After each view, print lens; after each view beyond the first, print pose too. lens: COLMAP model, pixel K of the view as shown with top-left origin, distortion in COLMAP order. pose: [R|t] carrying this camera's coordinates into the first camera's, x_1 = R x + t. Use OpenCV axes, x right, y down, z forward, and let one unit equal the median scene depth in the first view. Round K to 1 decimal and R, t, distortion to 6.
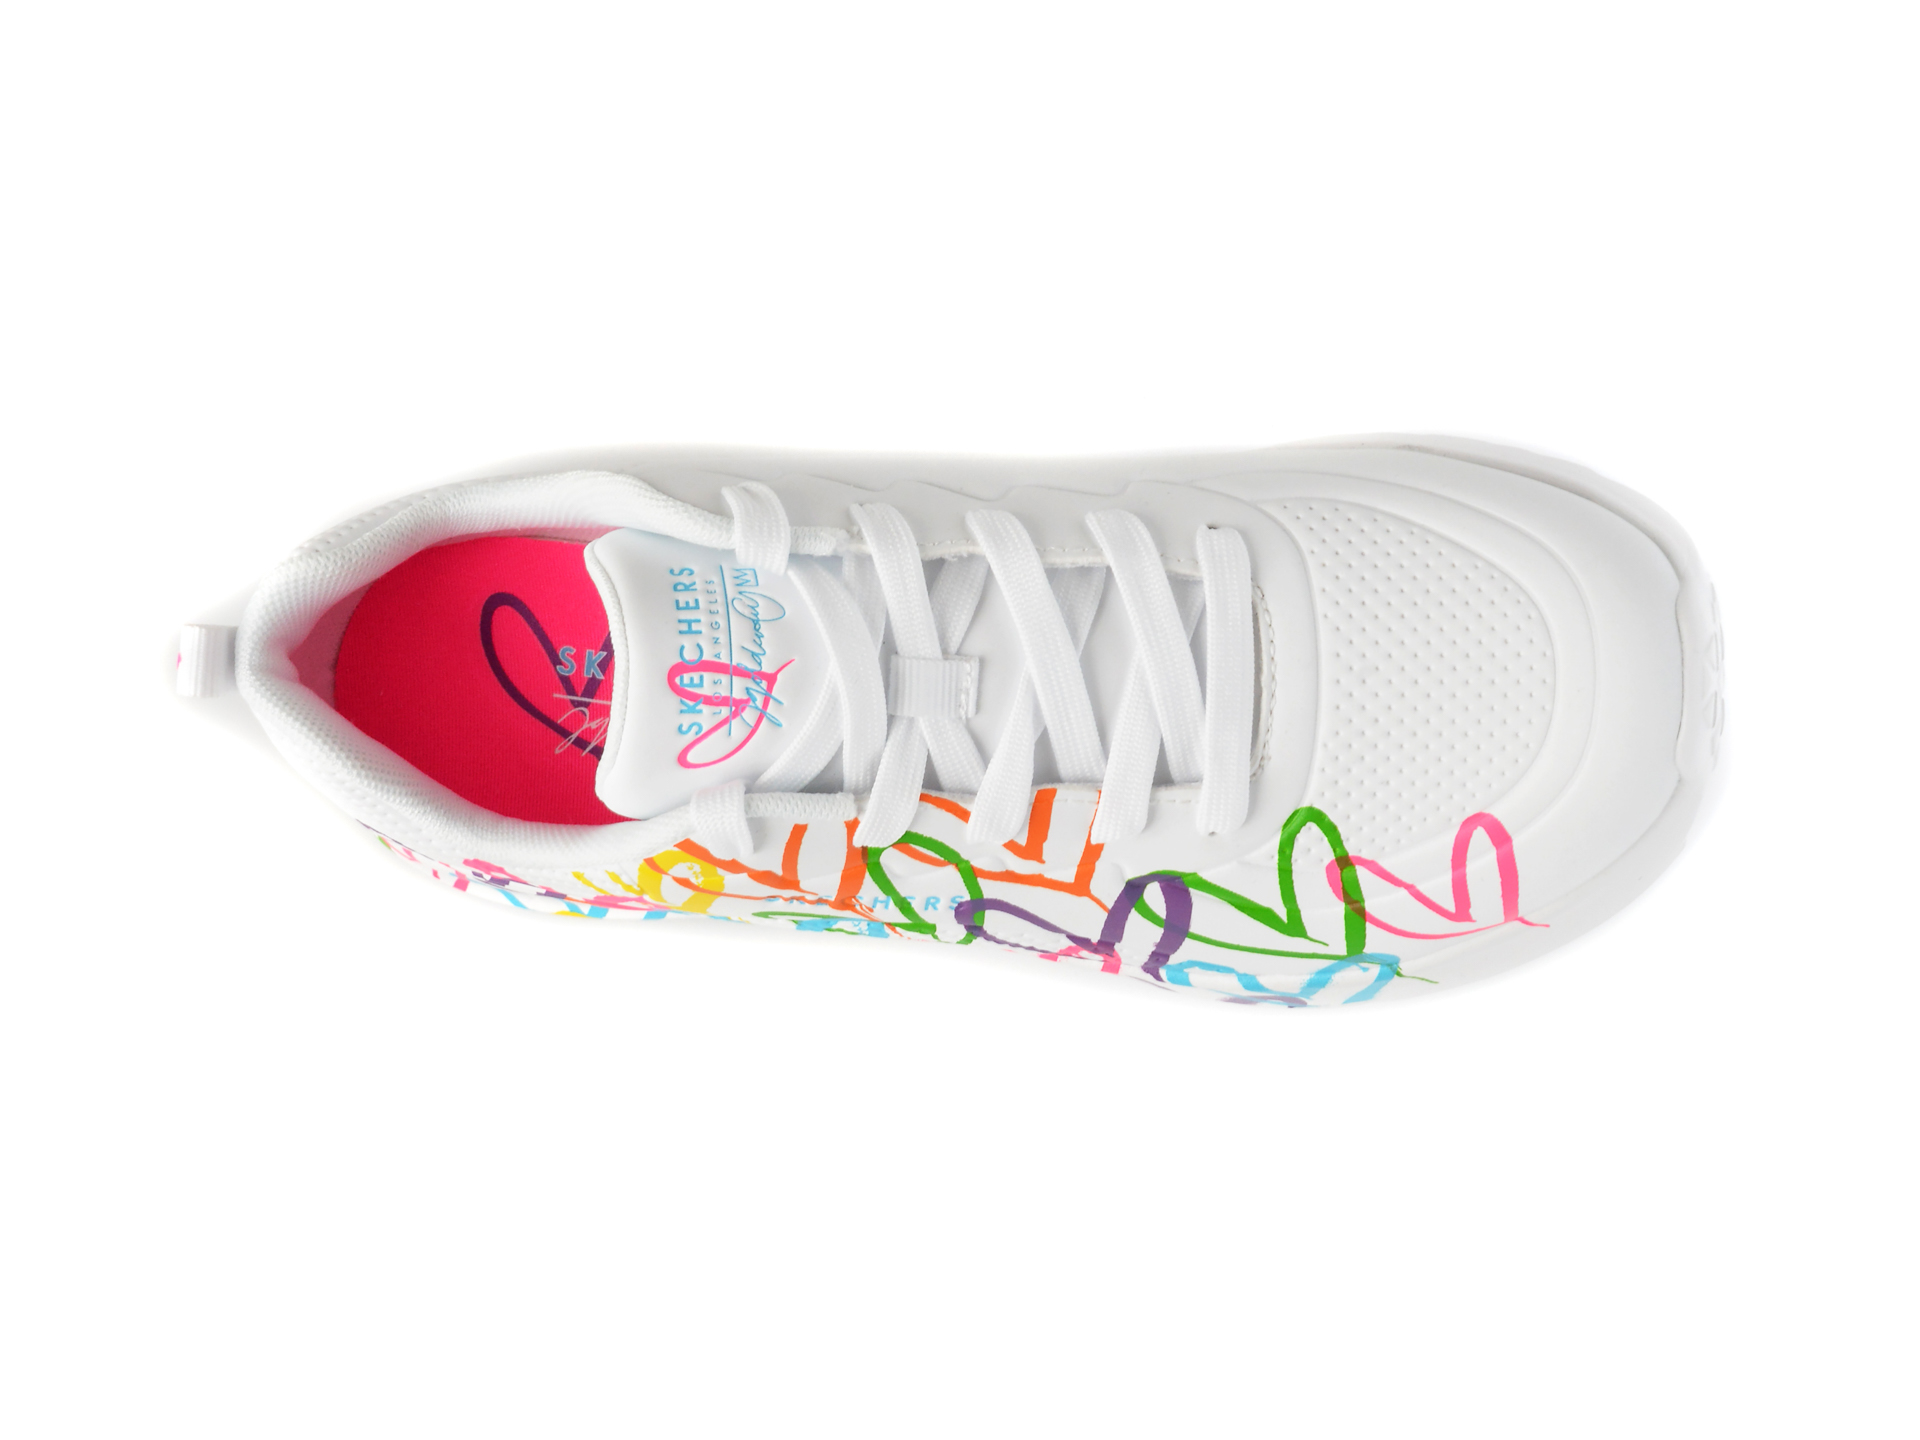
lens RADIAL K [[7018.2, 0, 960.6], [0, 7018.2, 719.7], [0, 0, 1]] dist [-0.028428, 0.000000]
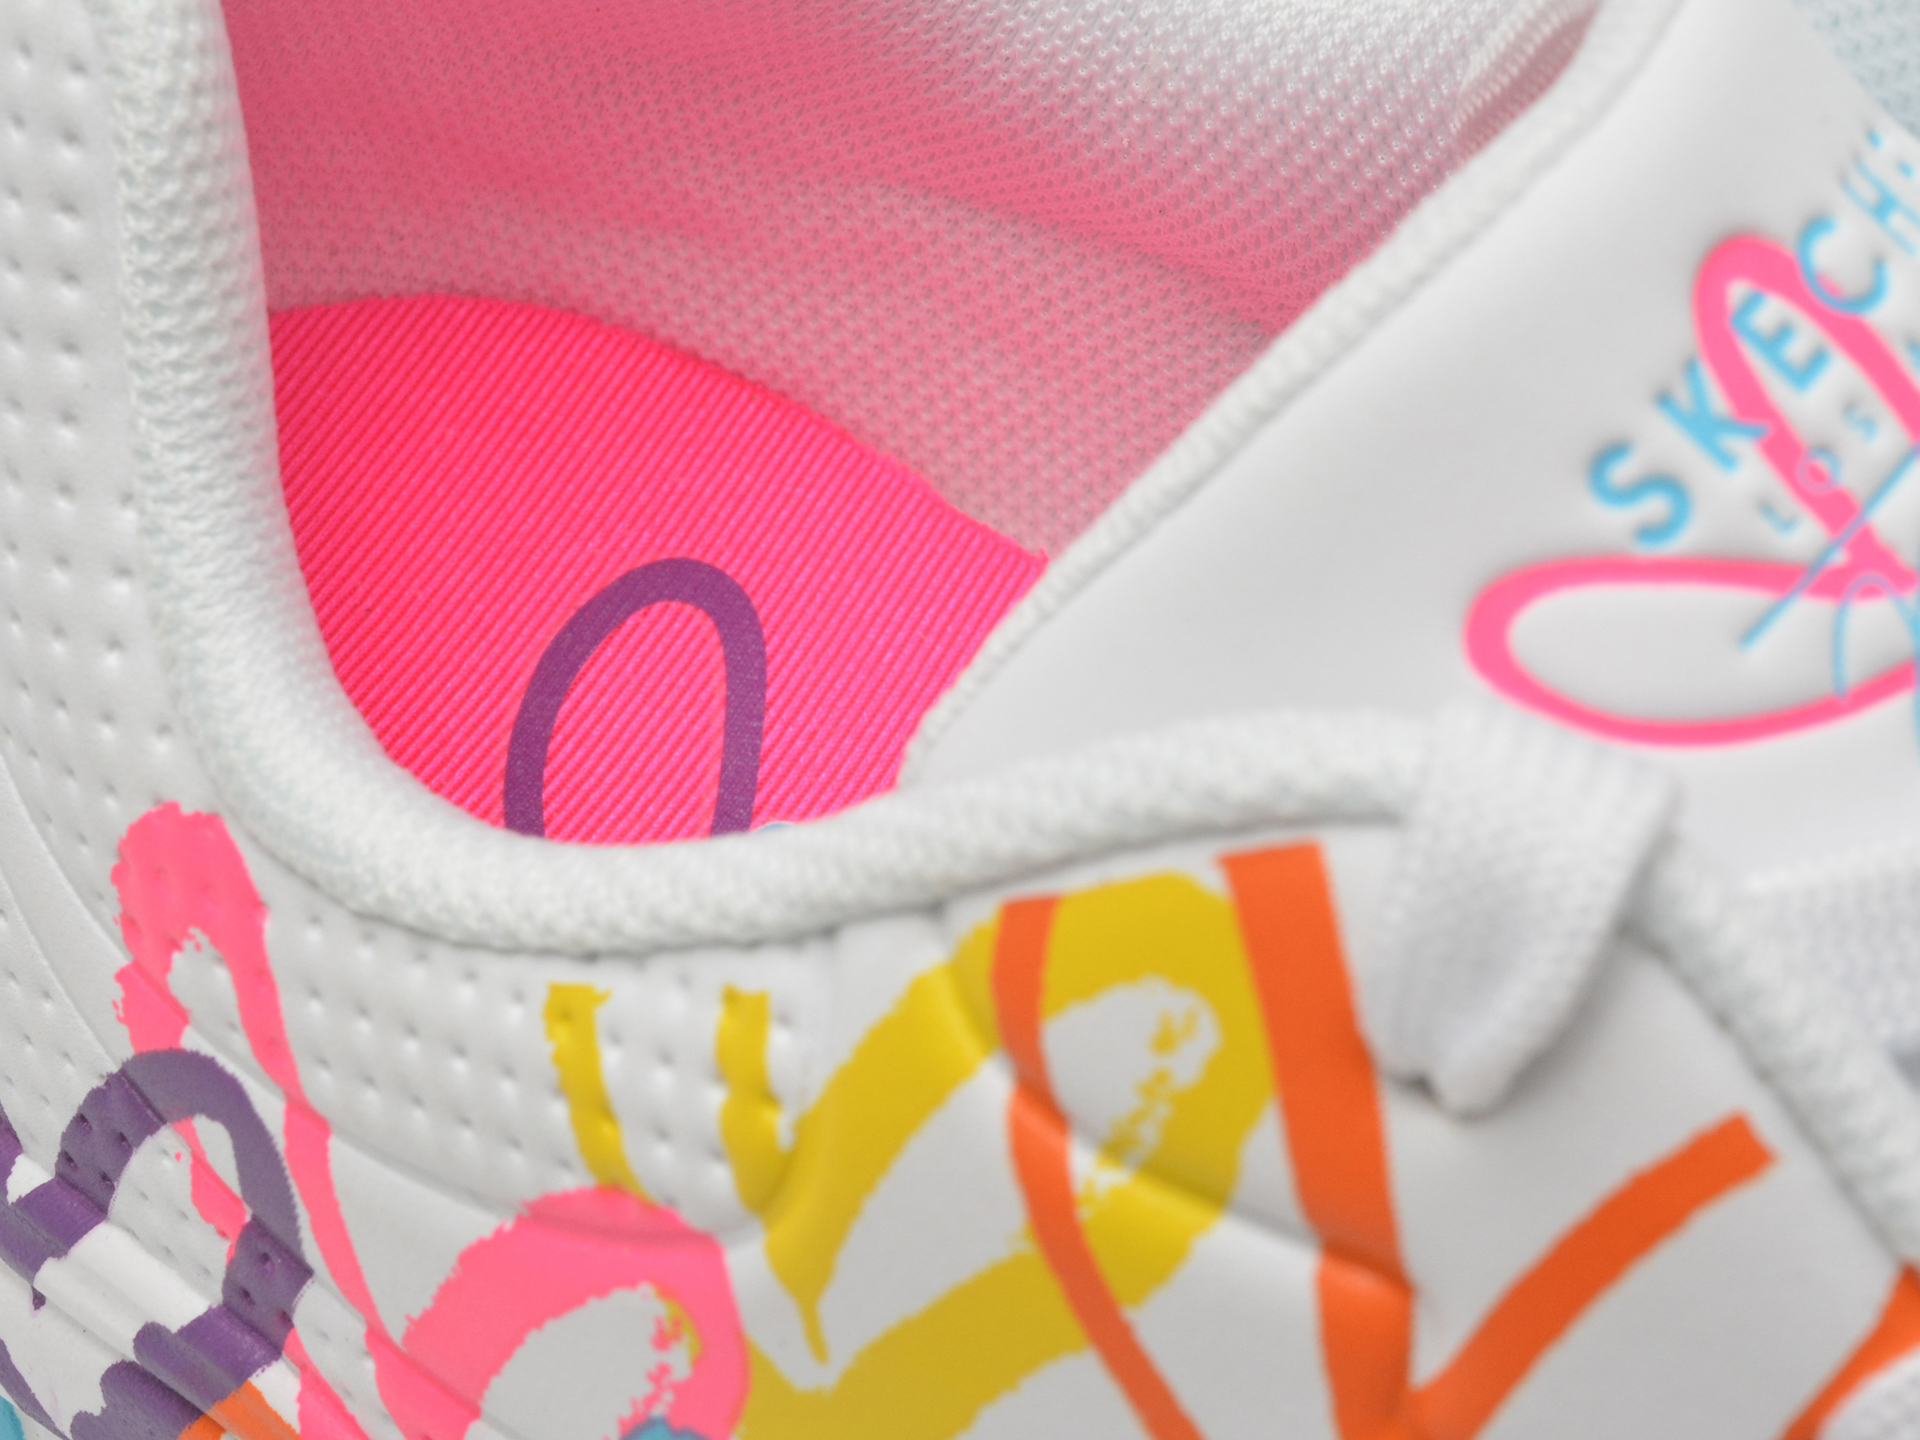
lens RADIAL K [[7018.2, 0, 958.3], [0, 7018.2, 719.6], [0, 0, 1]] dist [-0.028428, 0.000000]
pose [[0.769778, 0.629736, -0.104281, -0.026950], [-0.577590, 0.617647, -0.533761, 0.134470], [-0.271720, 0.471109, 0.839181, 0.809231]]
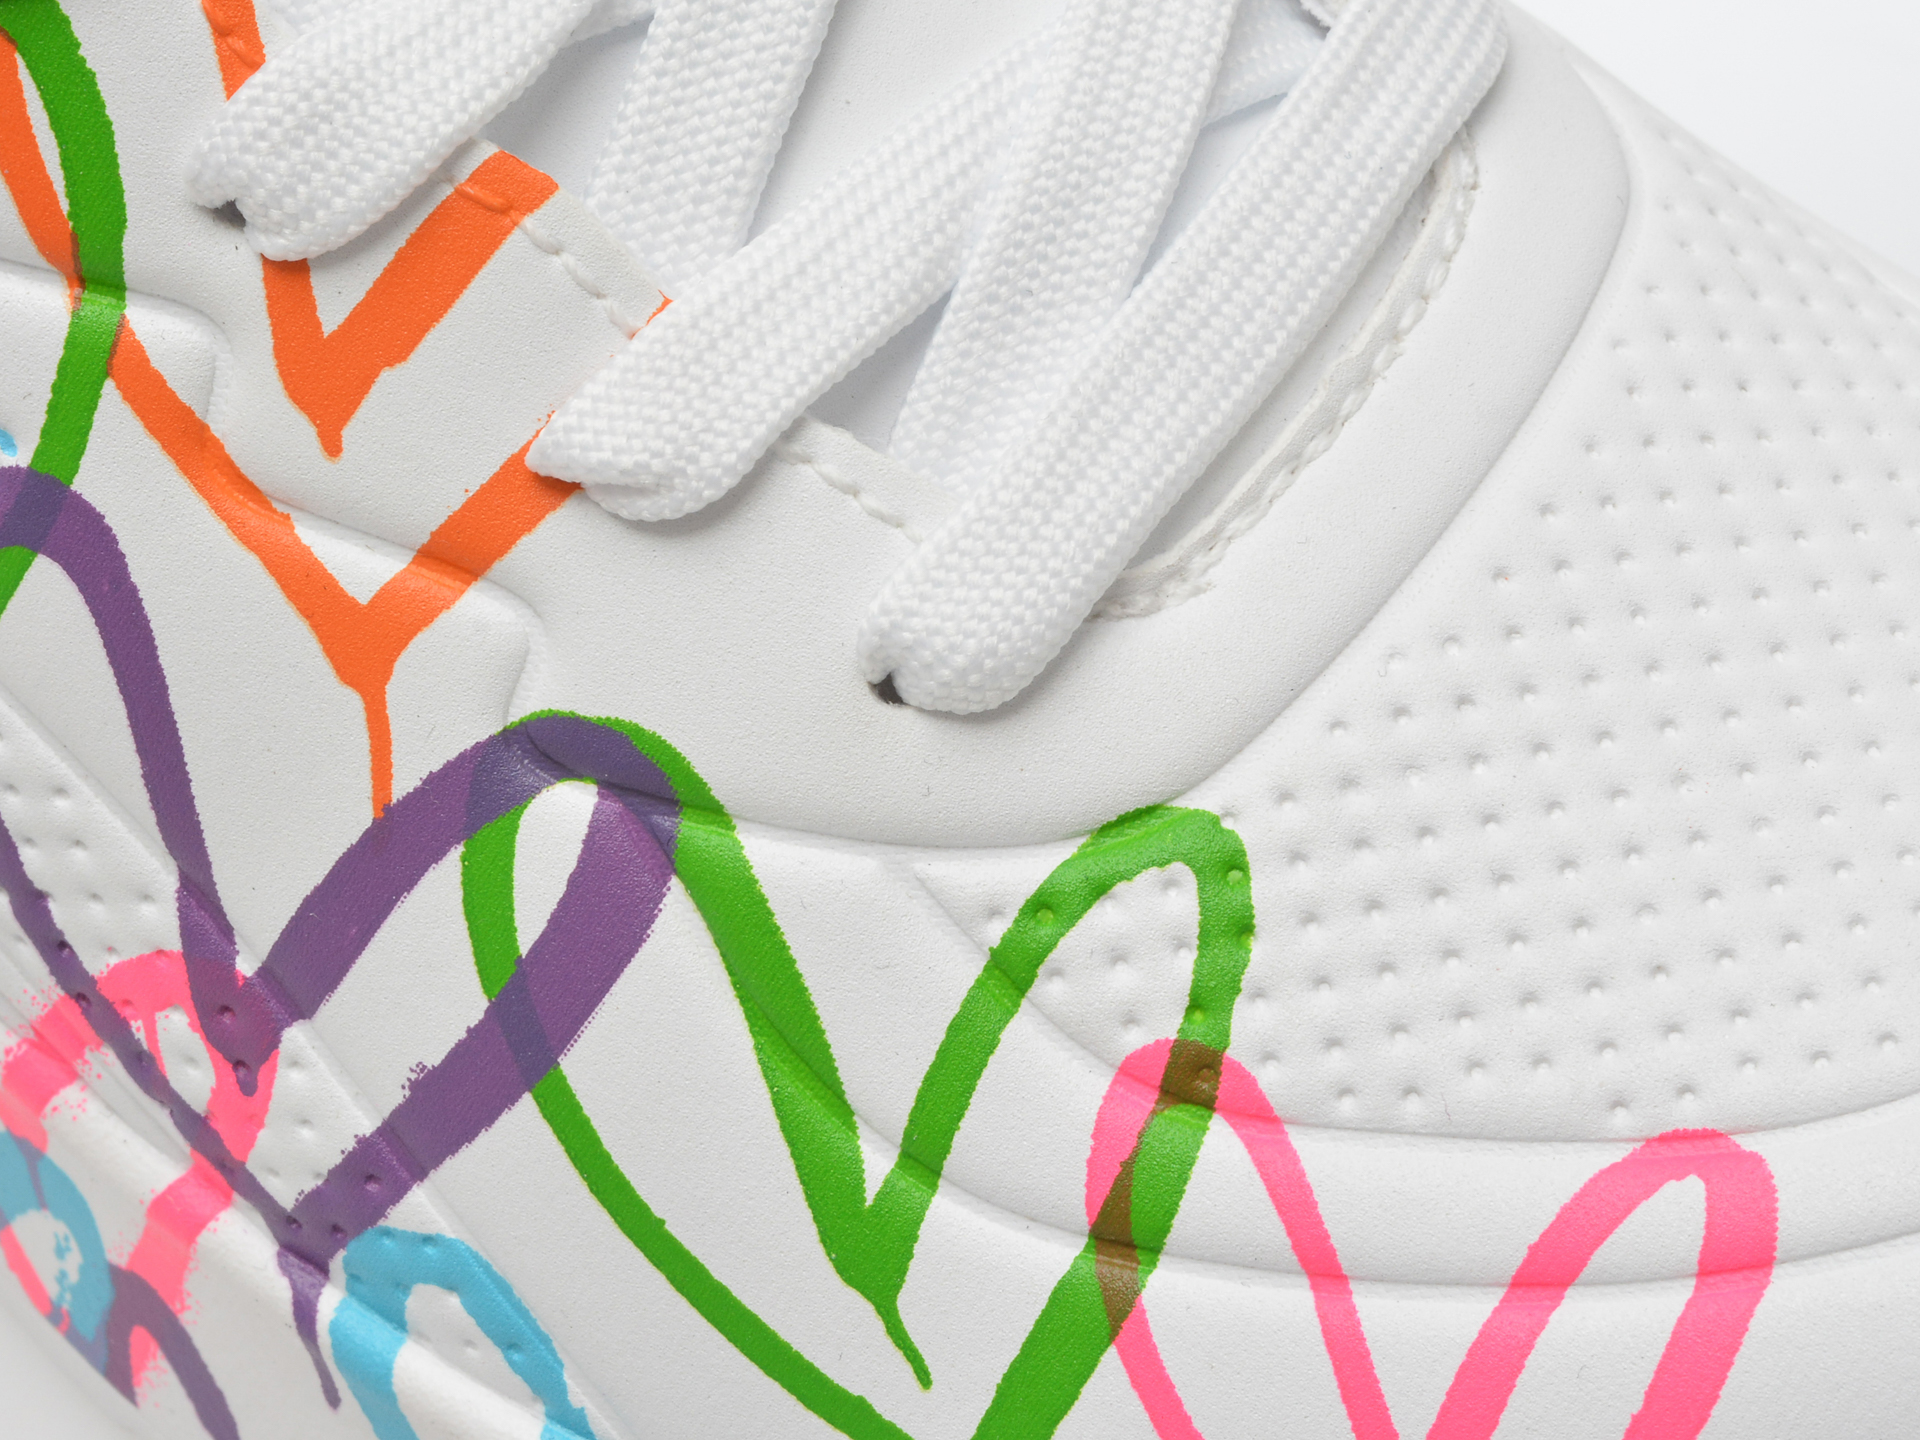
lens RADIAL K [[7018.2, 0, 962.0], [0, 7018.2, 719.1], [0, 0, 1]] dist [-0.028428, 0.000000]
pose [[0.819439, 0.567857, -0.077832, 0.061179], [-0.514682, 0.669251, -0.535916, 0.167592], [-0.252234, 0.479209, 0.840676, 0.761216]]
